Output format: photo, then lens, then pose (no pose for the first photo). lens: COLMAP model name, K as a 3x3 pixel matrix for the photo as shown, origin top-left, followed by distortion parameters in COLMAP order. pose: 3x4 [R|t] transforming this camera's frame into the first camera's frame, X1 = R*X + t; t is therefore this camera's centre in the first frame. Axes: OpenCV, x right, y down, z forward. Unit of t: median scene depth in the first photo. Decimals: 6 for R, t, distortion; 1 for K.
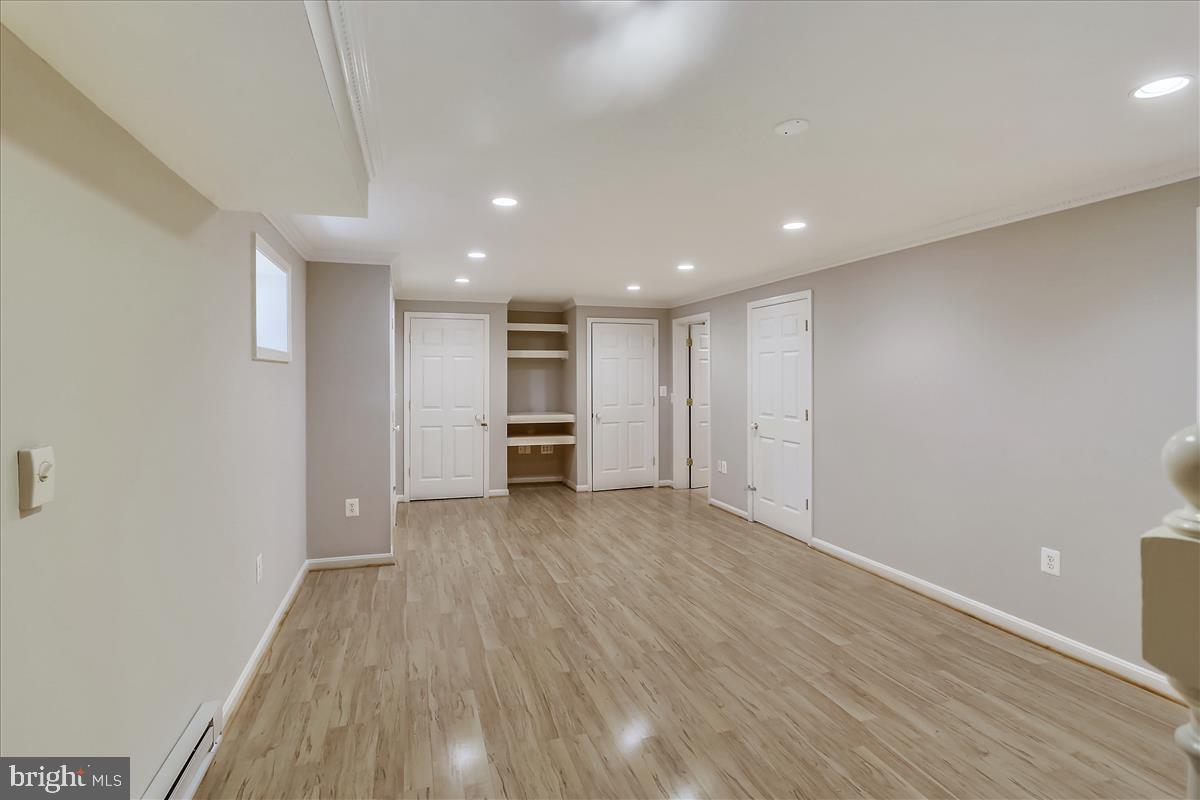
lens RADIAL K [[578.6, 0, 583.3], [0, 578.6, 375.1], [0, 0, 1]] dist [-0.002098, -0.000590]
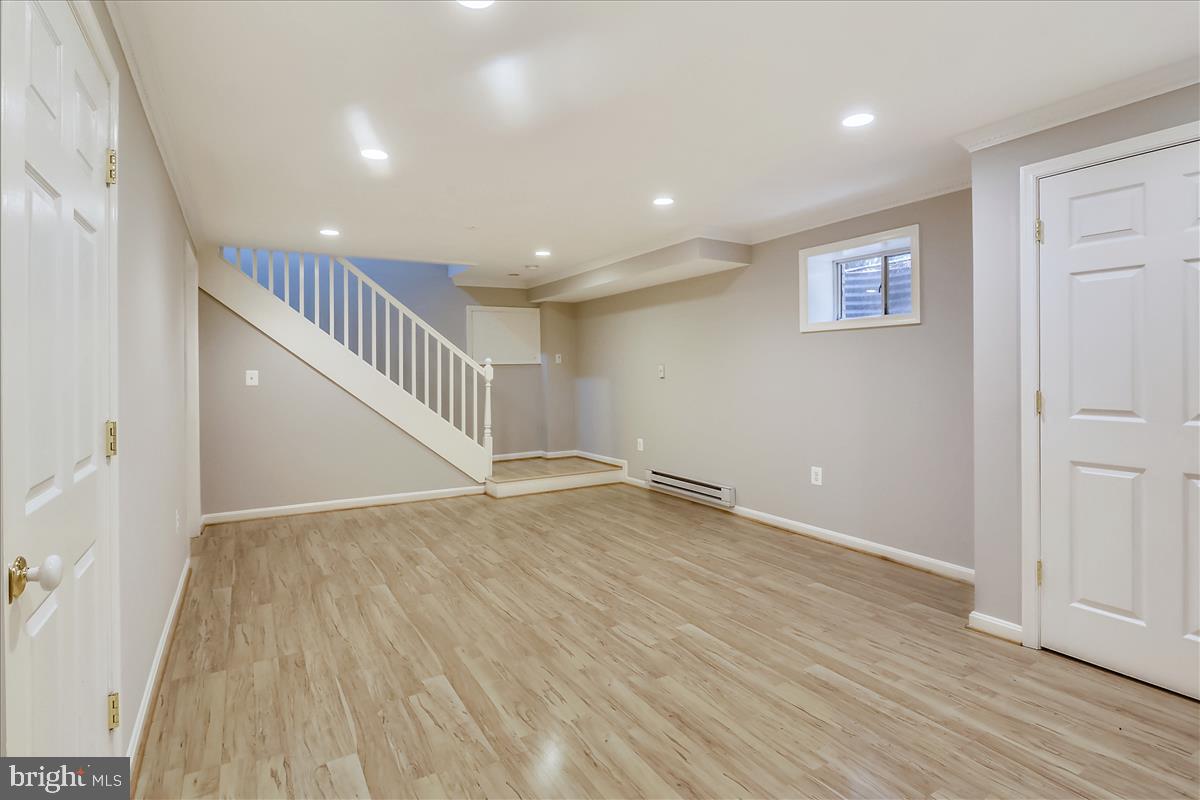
lens RADIAL K [[578.6, 0, 583.3], [0, 578.6, 375.1], [0, 0, 1]] dist [-0.002098, -0.000590]
pose [[-0.973996, 0.018517, -0.225807, 0.260690], [0.015881, 0.999783, 0.013485, 0.043801], [0.226008, 0.009548, -0.974079, 1.815465]]
